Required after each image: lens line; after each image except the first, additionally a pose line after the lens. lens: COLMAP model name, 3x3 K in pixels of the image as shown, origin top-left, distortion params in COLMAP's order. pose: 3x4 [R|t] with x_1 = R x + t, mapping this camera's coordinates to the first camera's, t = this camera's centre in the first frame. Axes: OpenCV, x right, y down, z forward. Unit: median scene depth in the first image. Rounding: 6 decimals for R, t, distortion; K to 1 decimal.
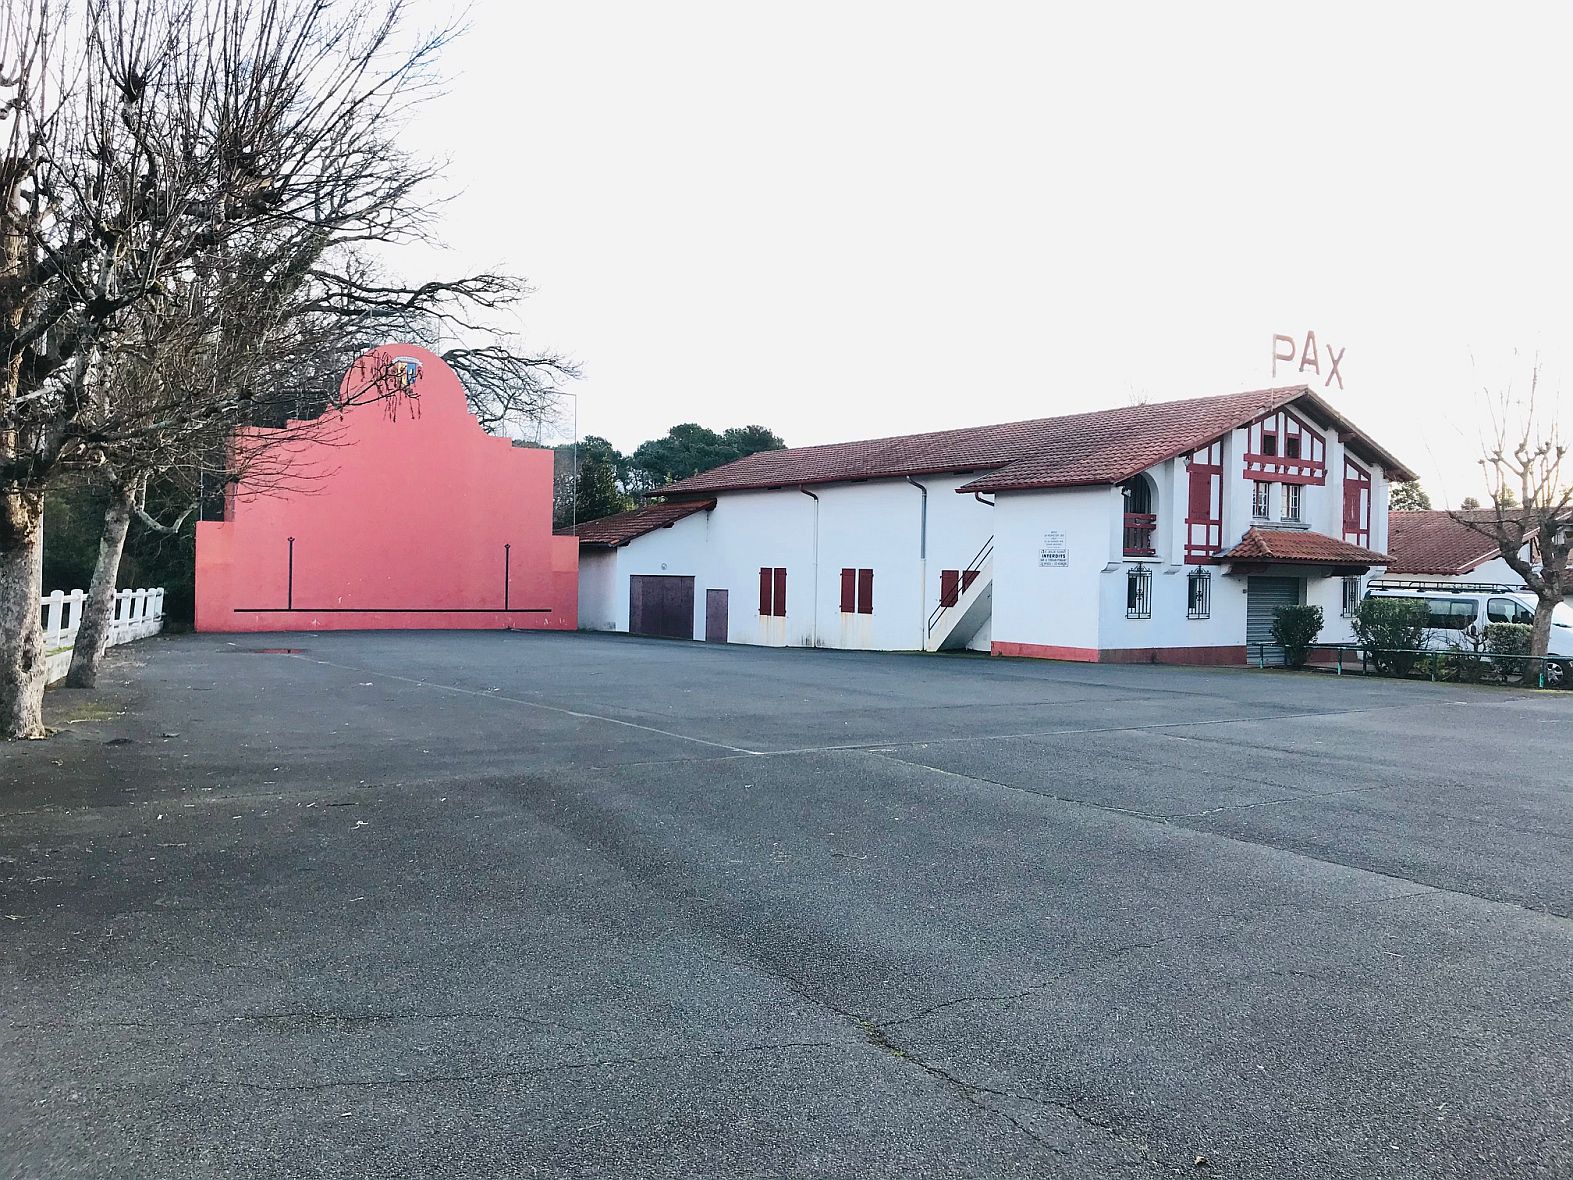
lens RADIAL K [[1245.0, 0, 820.0], [0, 1245.0, 596.3], [0, 0, 1]] dist [-0.000713, -0.018452]
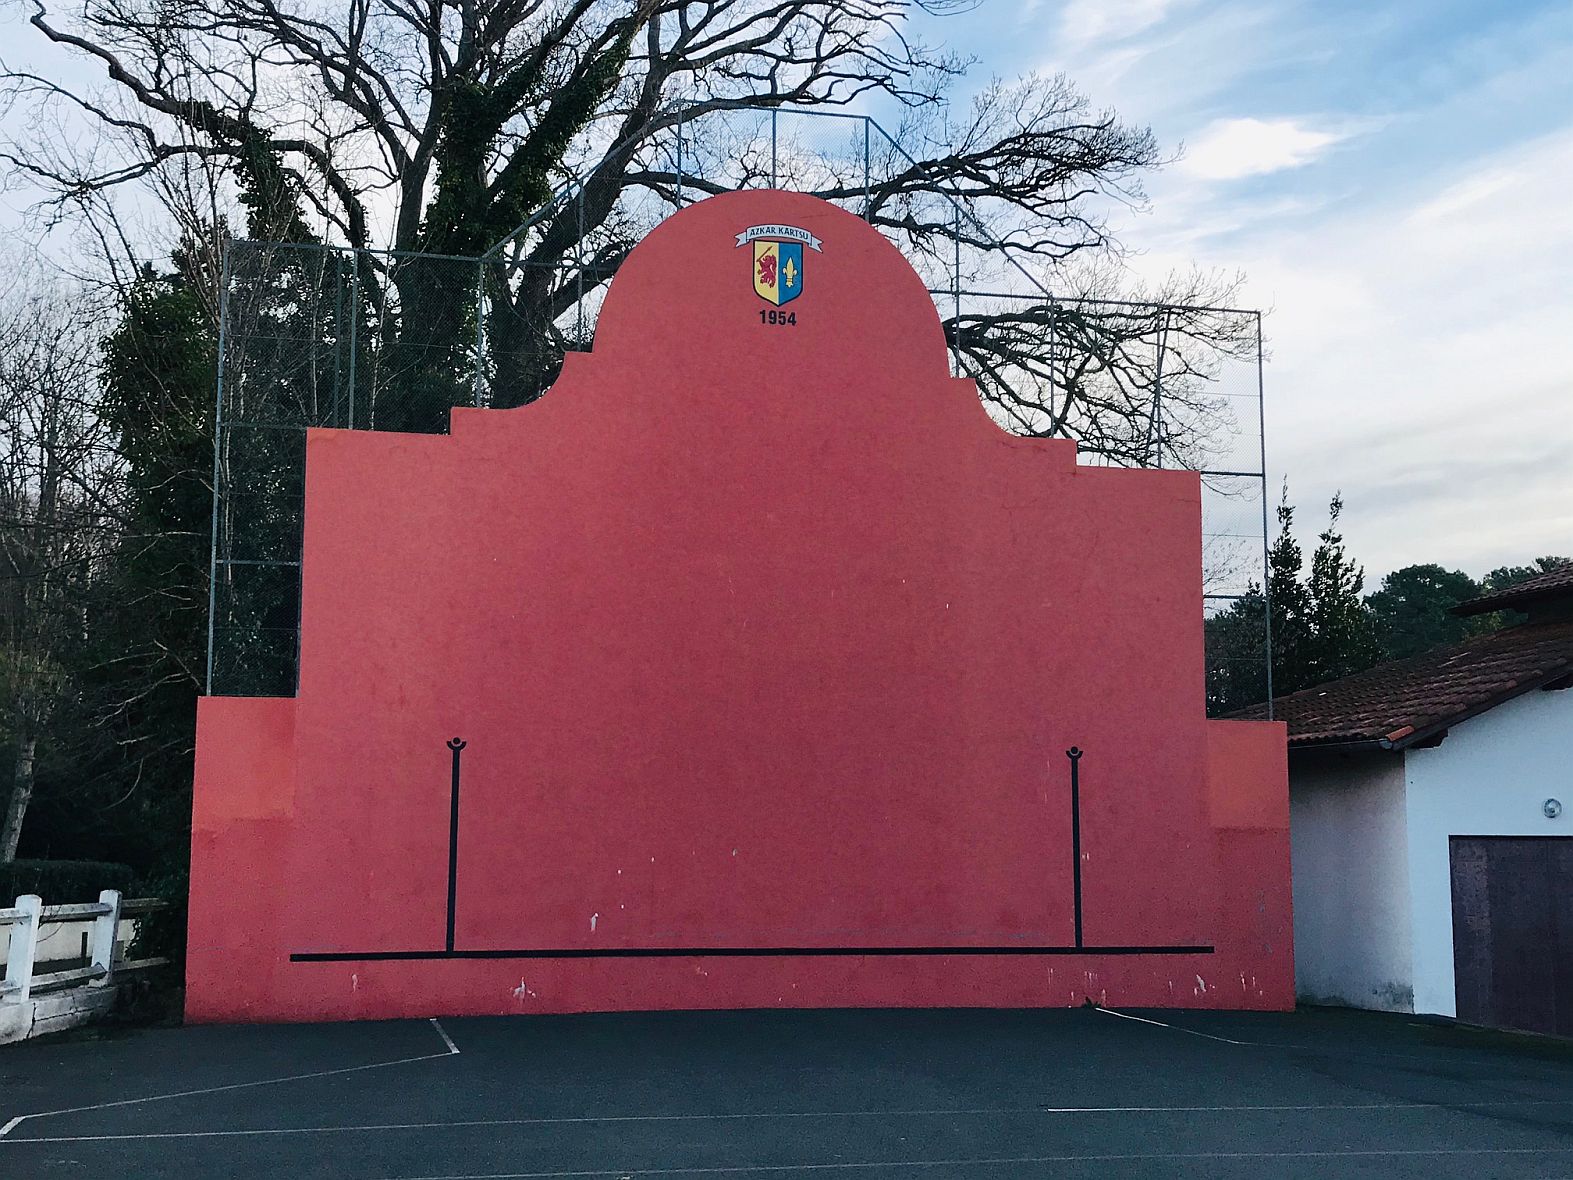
lens RADIAL K [[1958.2, 0, 801.4], [0, 1958.2, 558.8], [0, 0, 1]] dist [0.036636, 0.000000]
pose [[0.915178, -0.070224, -0.396885, -0.100077], [0.006432, 0.987124, -0.159828, -0.007866], [0.402998, 0.143718, 0.903846, 0.462722]]
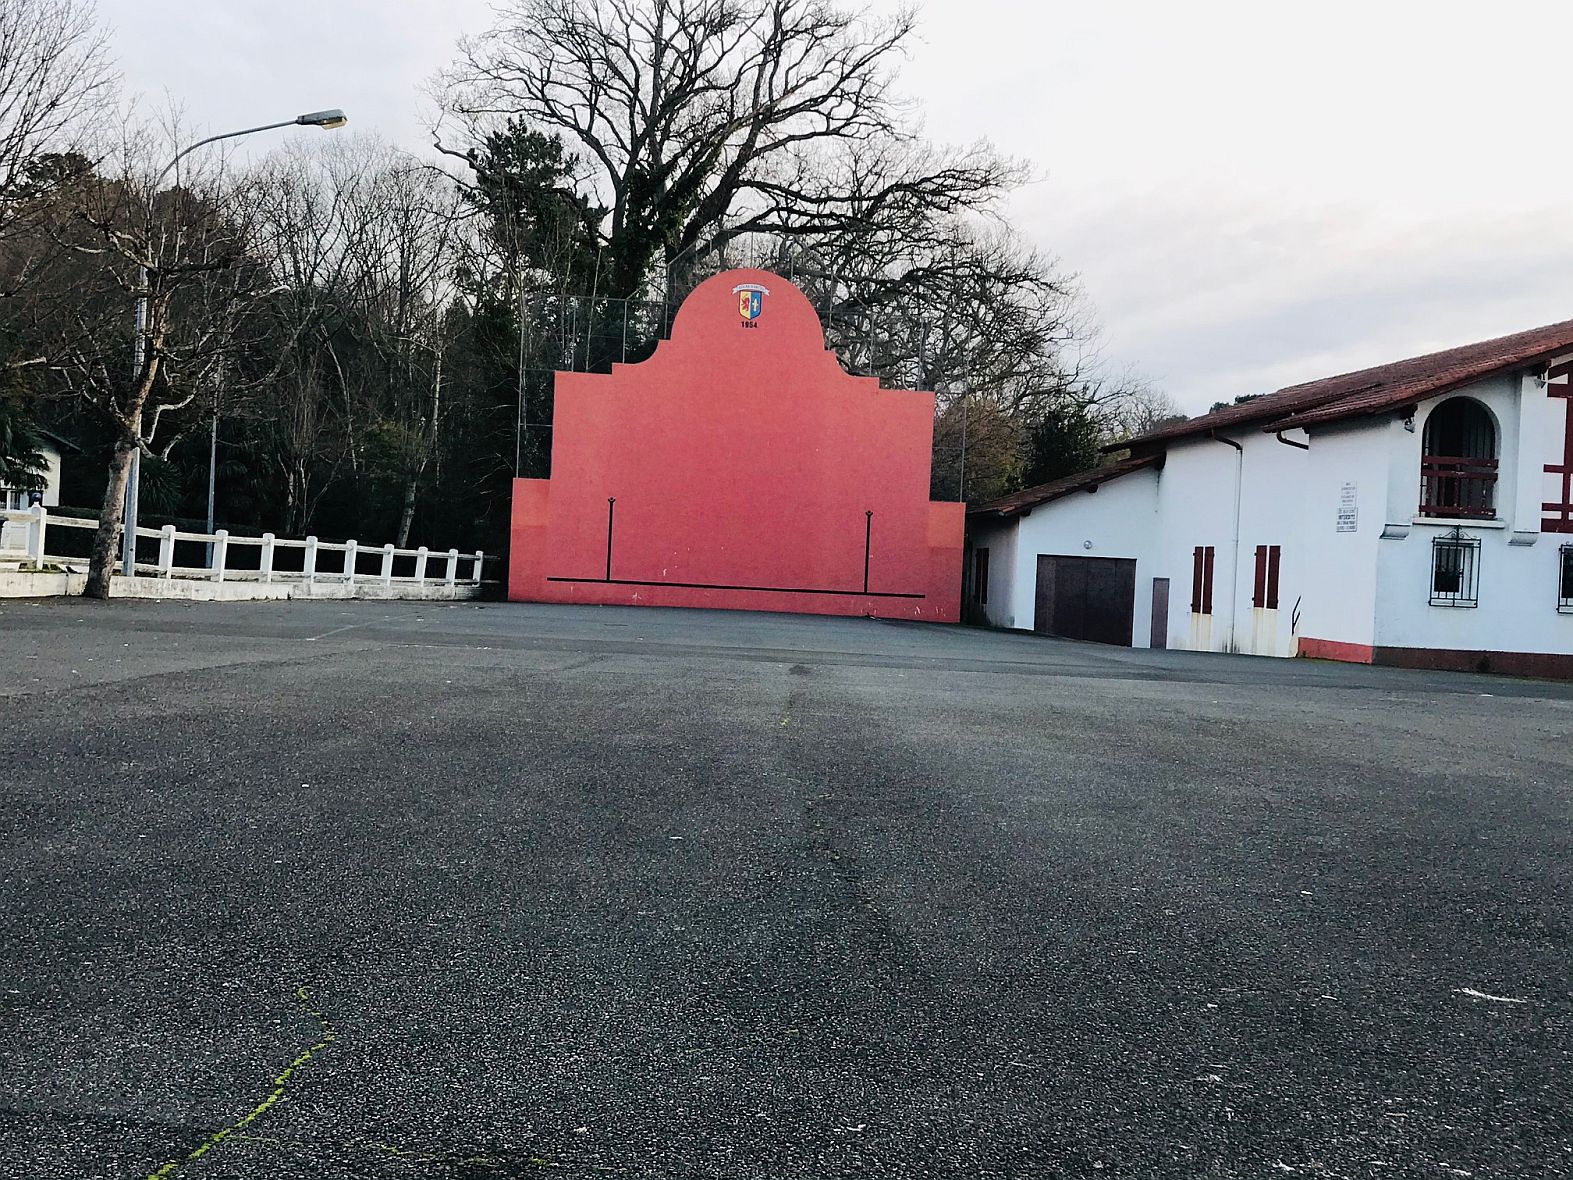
lens RADIAL K [[1958.2, 0, 801.0], [0, 1958.2, 589.8], [0, 0, 1]] dist [0.036636, 0.000000]
pose [[0.850957, 0.027941, -0.524491, 0.357255], [-0.039974, 0.999133, -0.011629, 0.024269], [0.523712, 0.030862, 0.851336, -0.089134]]
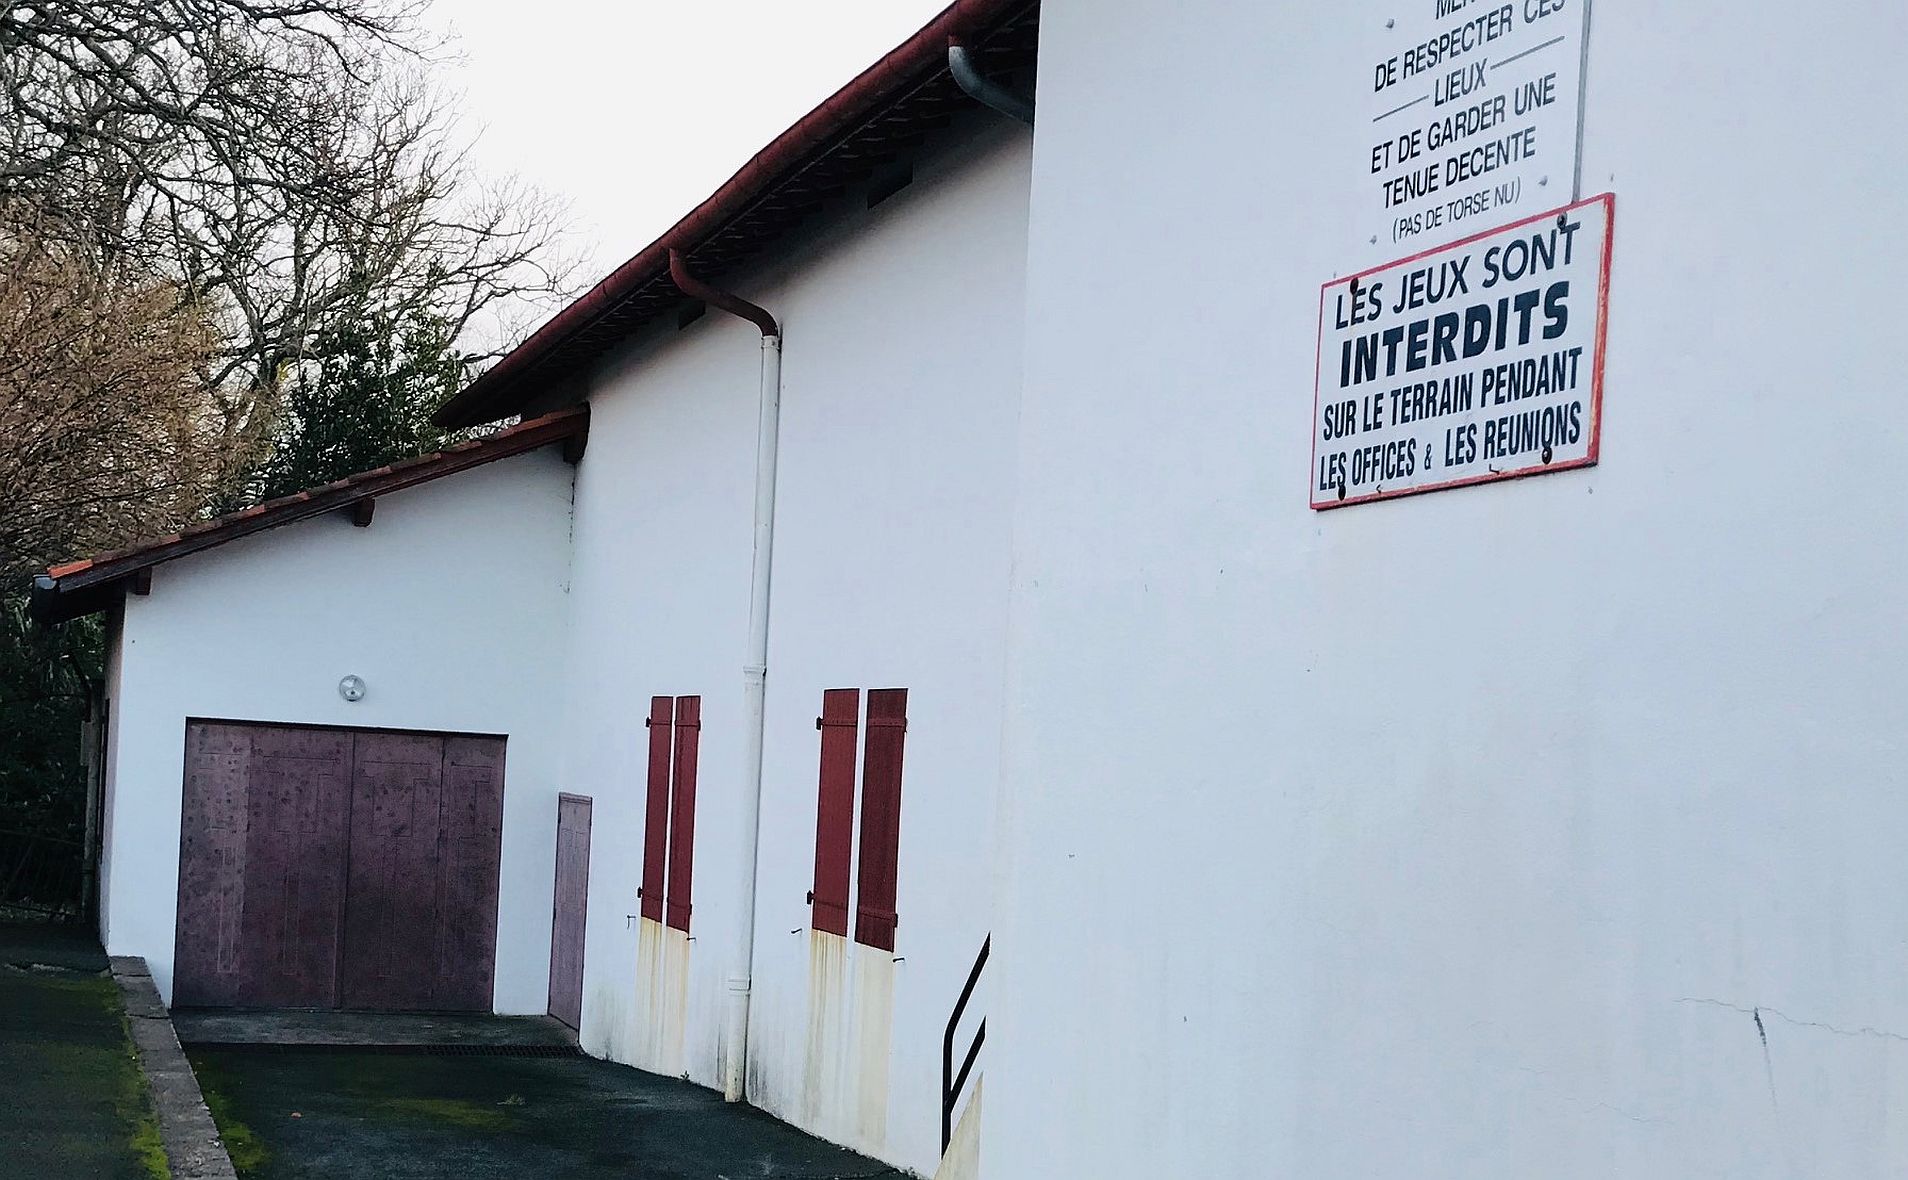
lens RADIAL K [[2545.6, 0, 956.0], [0, 2545.6, 596.3], [0, 0, 1]] dist [-0.097549, 0.000000]
pose [[0.948375, 0.006057, -0.317093, 0.142717], [-0.035084, 0.995685, -0.085912, -0.004485], [0.315204, 0.092602, 0.944495, 0.601236]]
